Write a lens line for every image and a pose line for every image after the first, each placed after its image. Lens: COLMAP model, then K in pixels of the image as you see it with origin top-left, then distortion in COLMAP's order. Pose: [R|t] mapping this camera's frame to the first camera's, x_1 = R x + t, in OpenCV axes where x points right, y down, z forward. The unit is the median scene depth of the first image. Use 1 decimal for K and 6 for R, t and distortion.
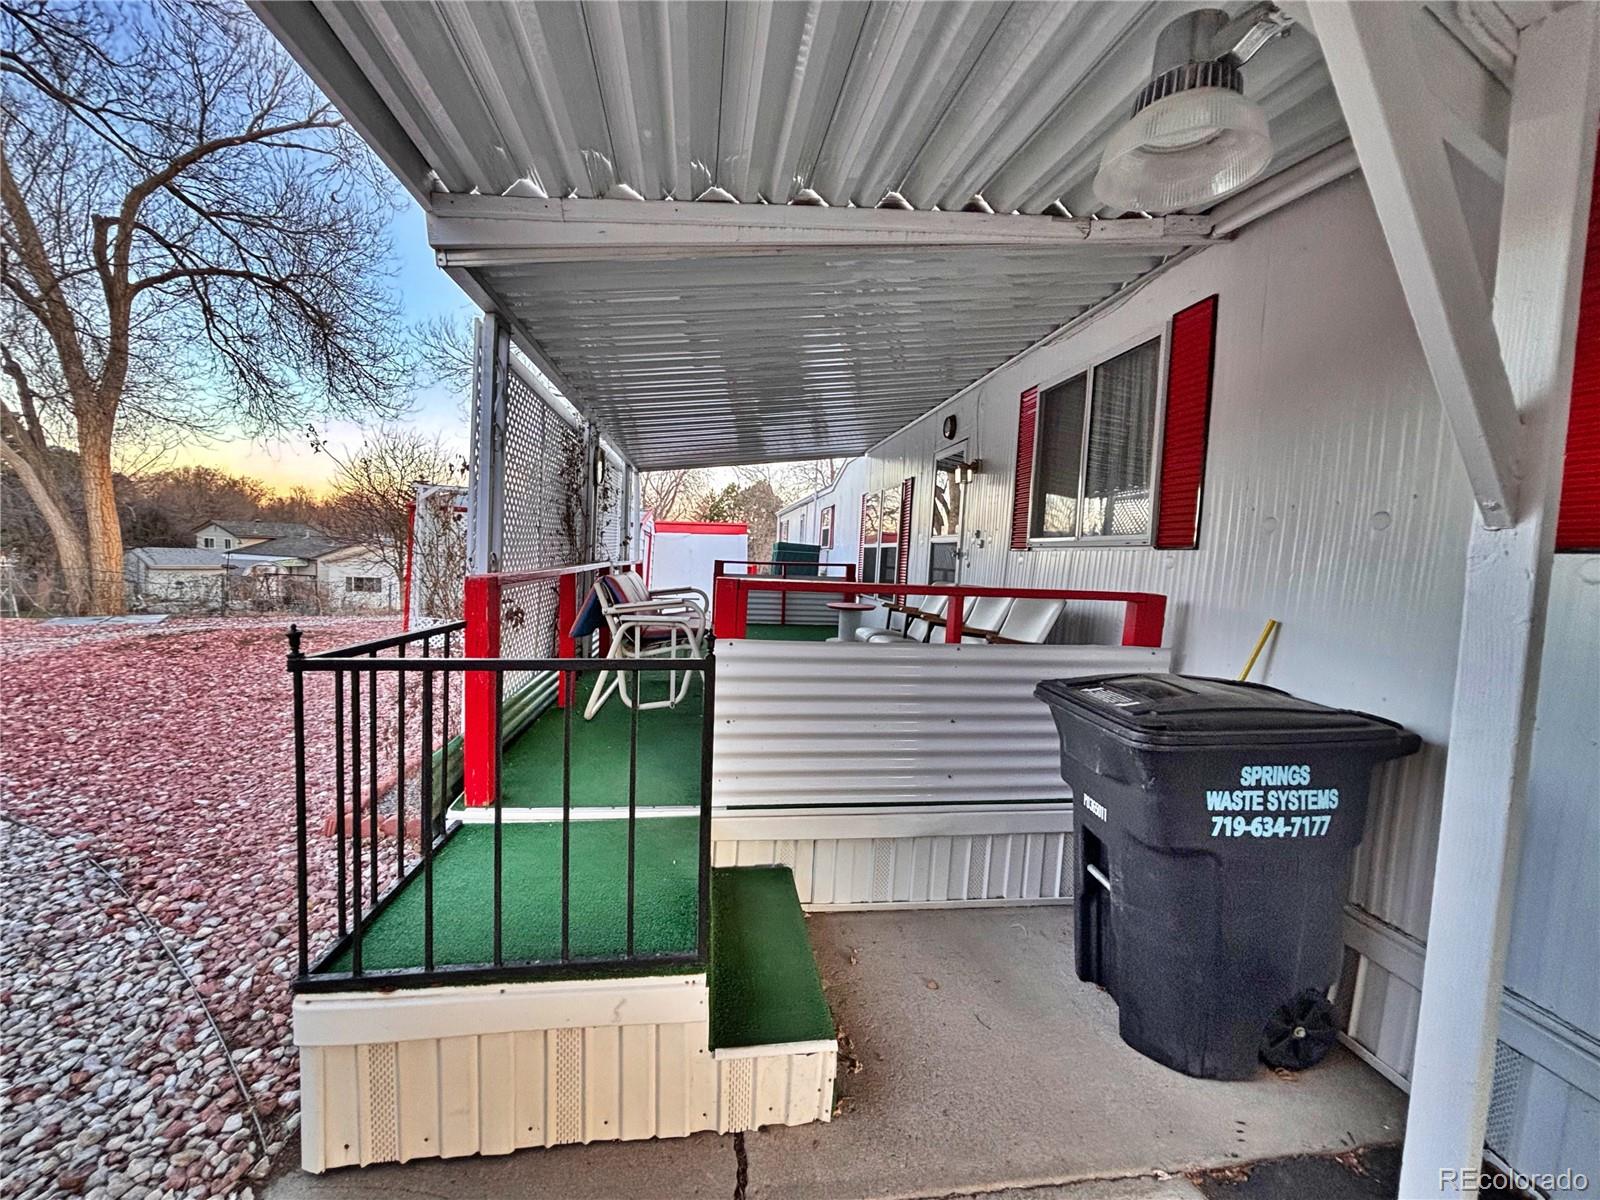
lens RADIAL K [[650.3, 0, 807.4], [0, 650.3, 597.1], [0, 0, 1]] dist [0.005467, -0.001063]
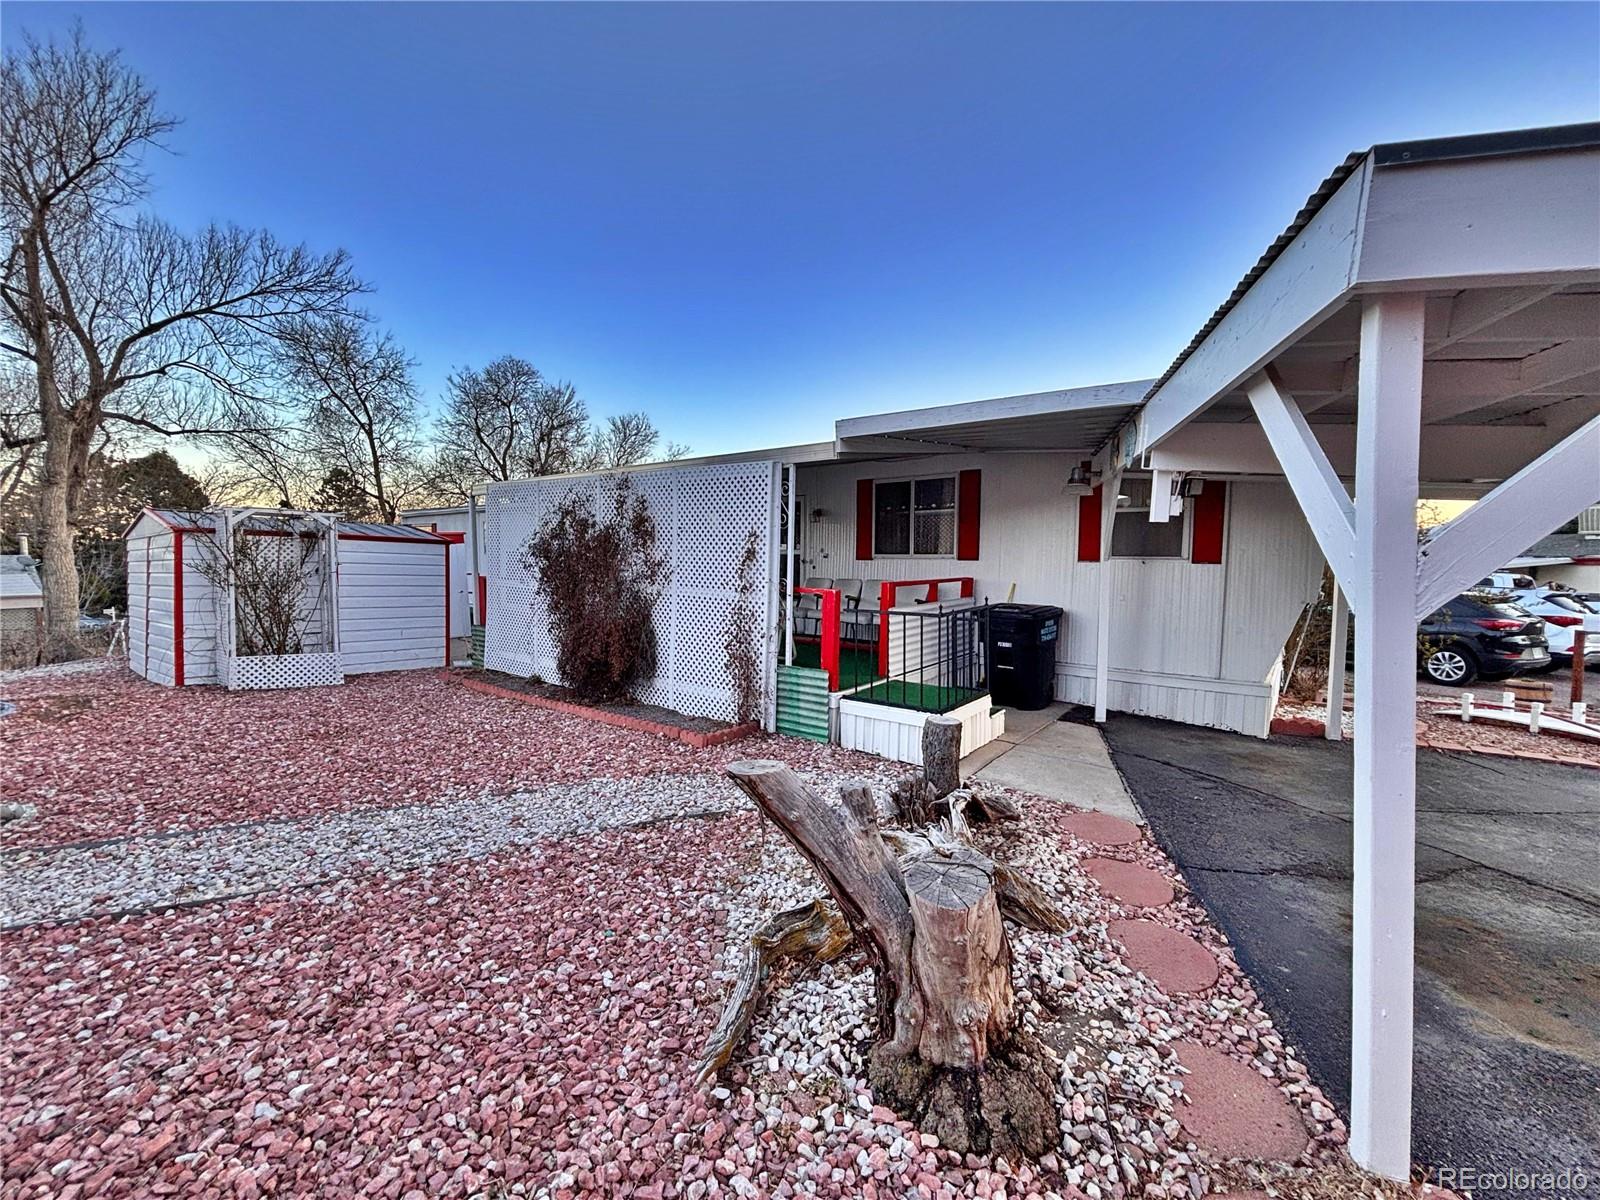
lens RADIAL K [[650.3, 0, 807.4], [0, 650.3, 597.1], [0, 0, 1]] dist [0.005467, -0.001063]
pose [[0.708193, -0.084803, 0.700908, -2.369564], [0.071597, 0.996268, 0.048198, -0.131985], [-0.702380, 0.016049, 0.711622, -0.579596]]
